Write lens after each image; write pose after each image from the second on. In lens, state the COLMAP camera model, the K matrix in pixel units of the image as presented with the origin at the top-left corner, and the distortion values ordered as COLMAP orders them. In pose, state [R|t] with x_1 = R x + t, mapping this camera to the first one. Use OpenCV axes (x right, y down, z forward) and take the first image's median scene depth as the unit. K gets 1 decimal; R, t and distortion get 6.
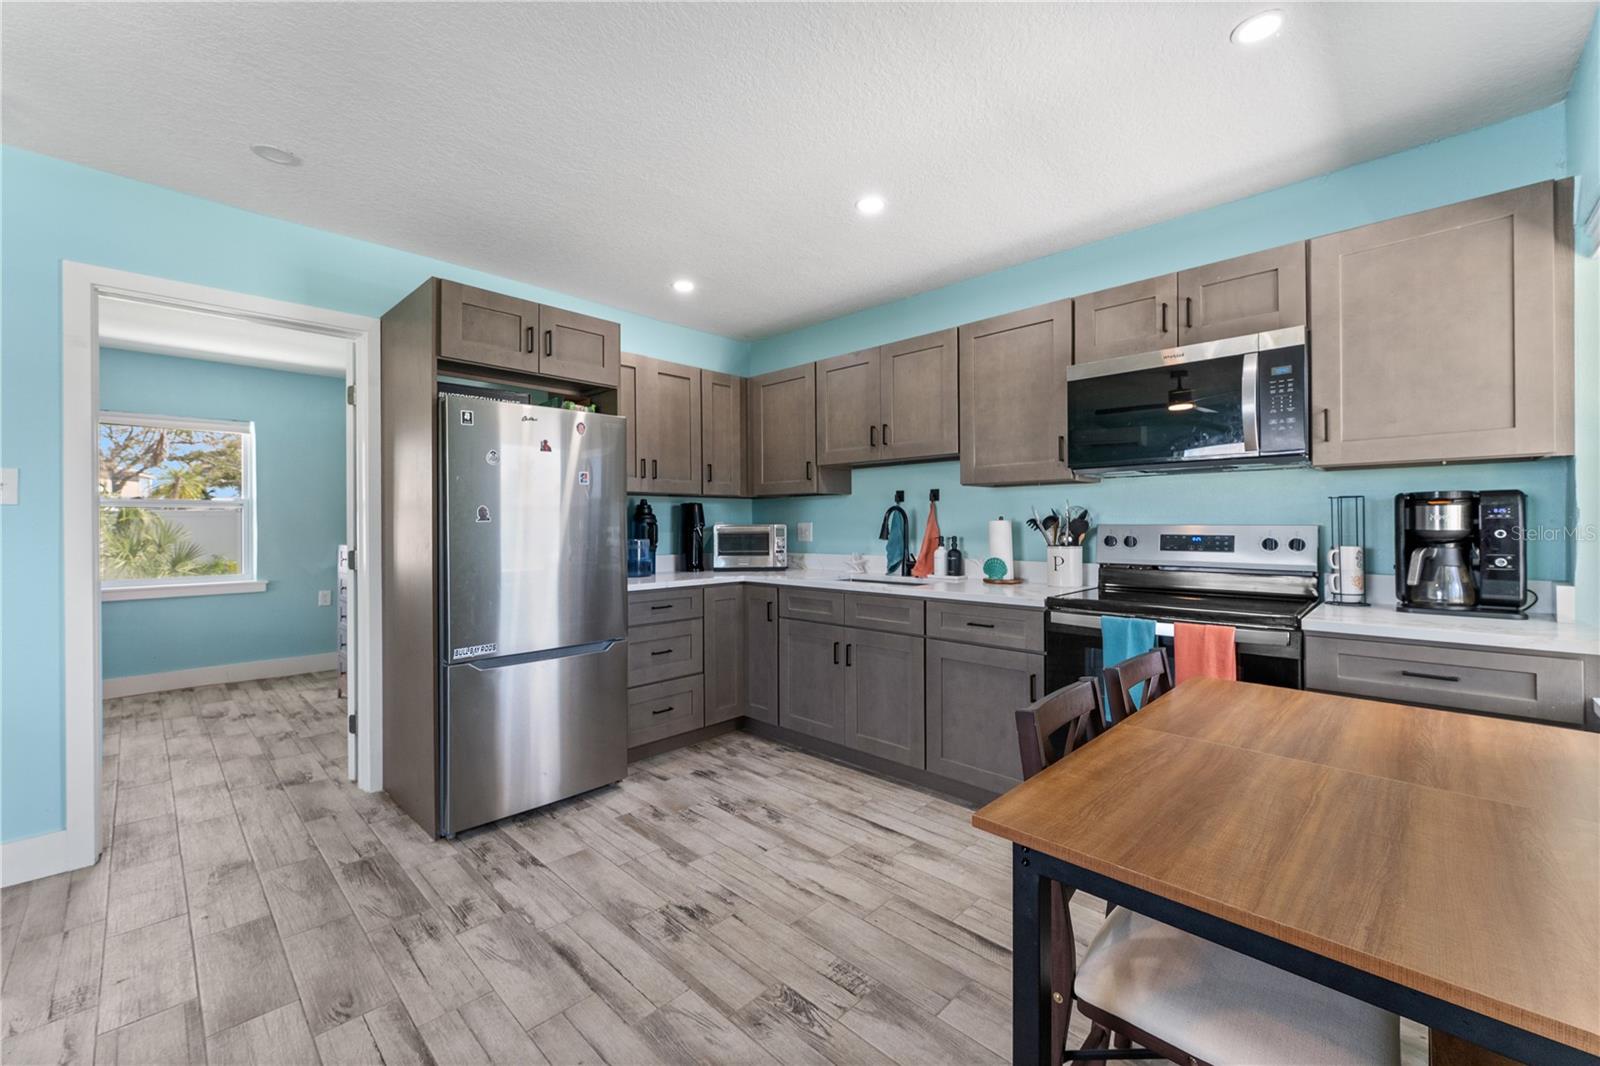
lens RADIAL K [[644.7, 0, 782.8], [0, 644.7, 525.6], [0, 0, 1]] dist [0.000920, 0.000172]
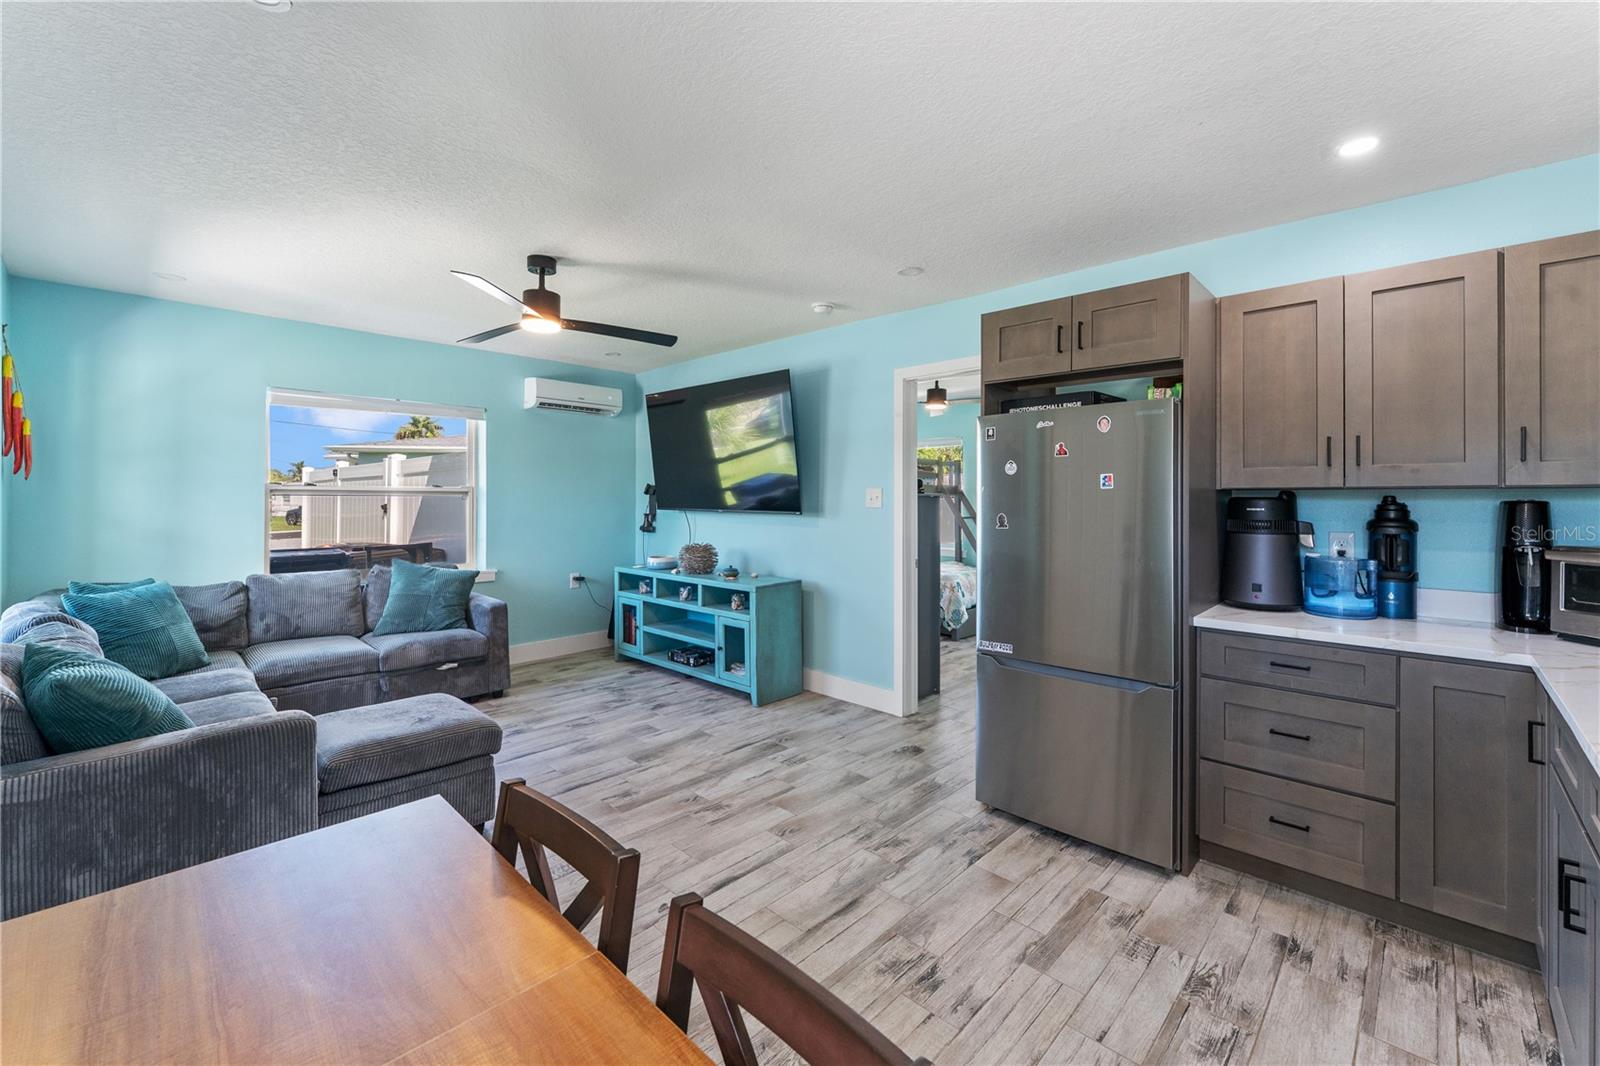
lens RADIAL K [[651.2, 0, 796.1], [0, 651.2, 497.0], [0, 0, 1]] dist [0.000878, 0.000225]
pose [[0.022344, 0.003622, -0.999744, 0.571299], [-0.003615, 0.999987, 0.003542, -0.056629], [0.999744, 0.003535, 0.022357, 0.592894]]
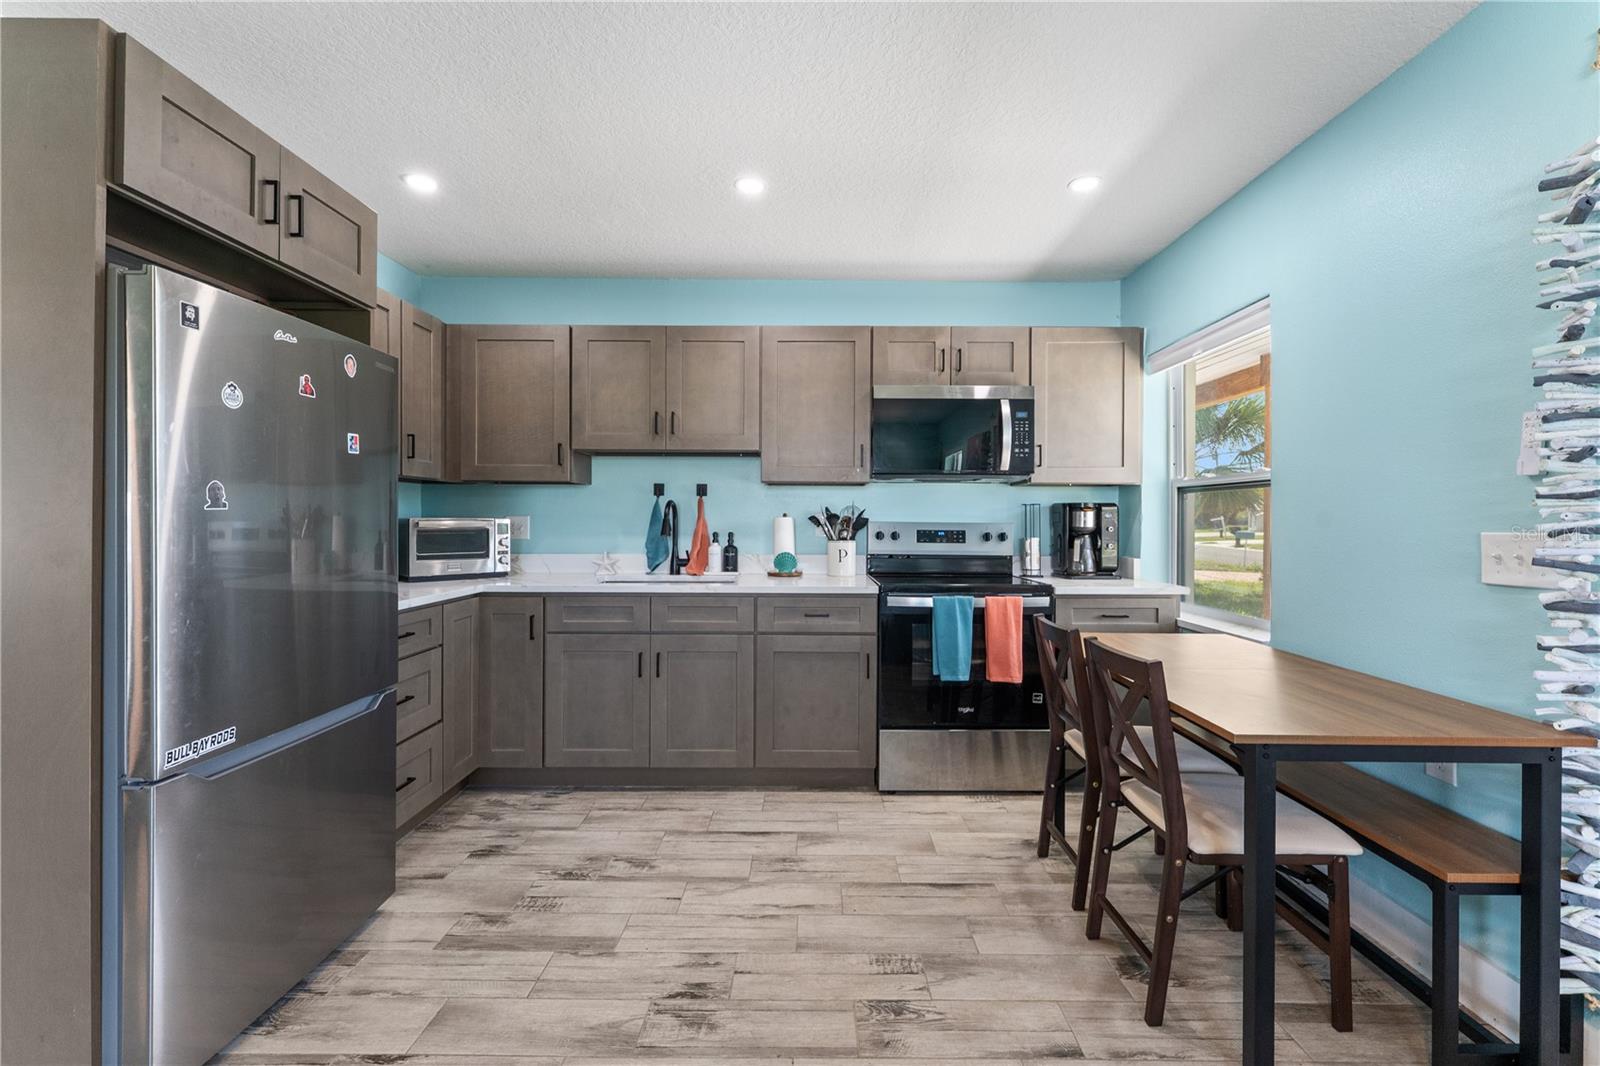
lens RADIAL K [[670.8, 0, 805.7], [0, 670.8, 522.4], [0, 0, 1]] dist [0.000284, -0.000062]
pose [[0.708899, 0.006066, 0.705284, -0.478980], [-0.007318, 0.999972, -0.001244, 0.002219], [-0.705273, -0.004279, 0.708923, 0.222806]]
